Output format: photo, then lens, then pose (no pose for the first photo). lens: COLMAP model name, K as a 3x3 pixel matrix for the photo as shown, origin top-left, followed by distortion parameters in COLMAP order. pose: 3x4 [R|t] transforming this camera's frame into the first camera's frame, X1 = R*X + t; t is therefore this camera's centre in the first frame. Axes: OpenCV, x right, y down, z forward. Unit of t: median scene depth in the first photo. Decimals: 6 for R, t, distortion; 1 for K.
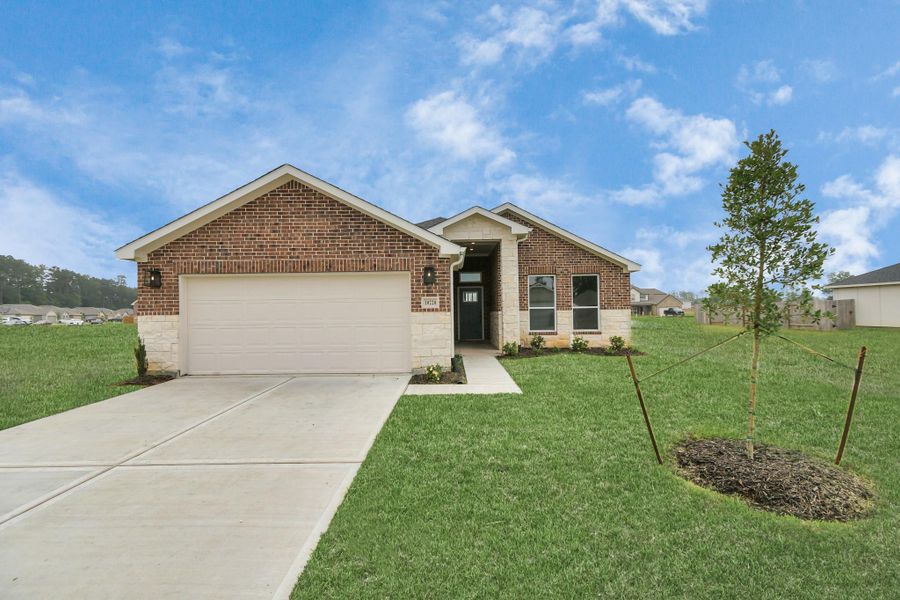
lens RADIAL K [[394.5, 0, 448.9], [0, 394.5, 301.5], [0, 0, 1]] dist [0.004193, 0.000146]
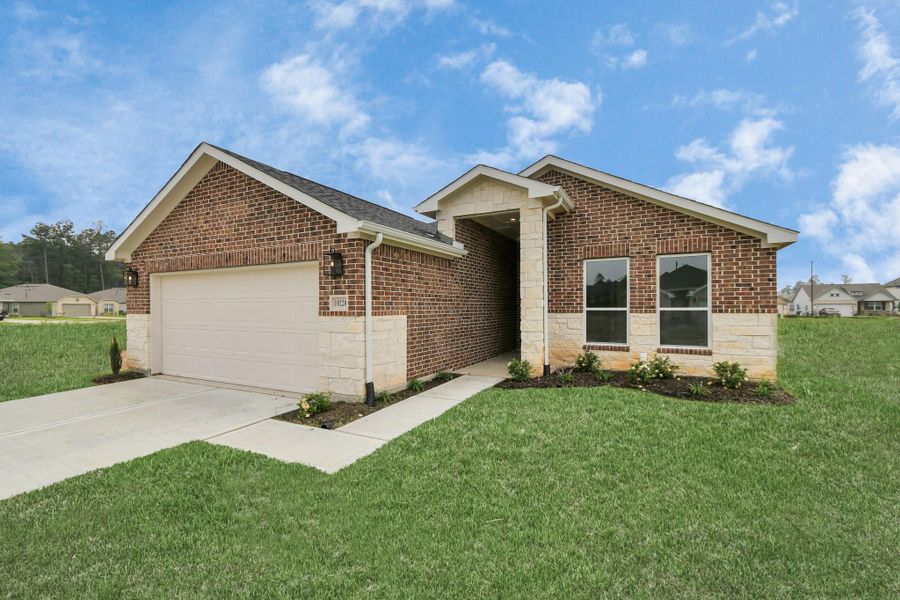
lens RADIAL K [[394.5, 0, 447.0], [0, 394.5, 302.3], [0, 0, 1]] dist [0.004193, 0.000146]
pose [[0.893027, 0.004486, -0.449982, 0.444150], [0.003314, 0.999858, 0.016546, -0.009846], [0.449992, -0.016267, 0.892884, 0.446654]]
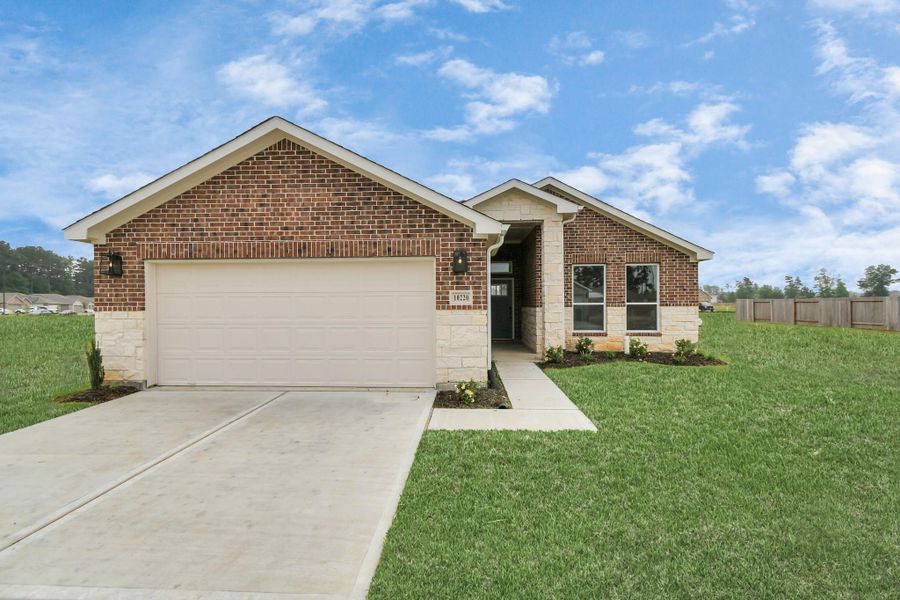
lens RADIAL K [[394.5, 0, 448.8], [0, 394.5, 300.5], [0, 0, 1]] dist [0.004193, 0.000146]
pose [[0.999139, 0.007248, -0.040839, -0.039105], [-0.006560, 0.999834, 0.016978, -0.004642], [0.040955, -0.016695, 0.999022, 0.230883]]
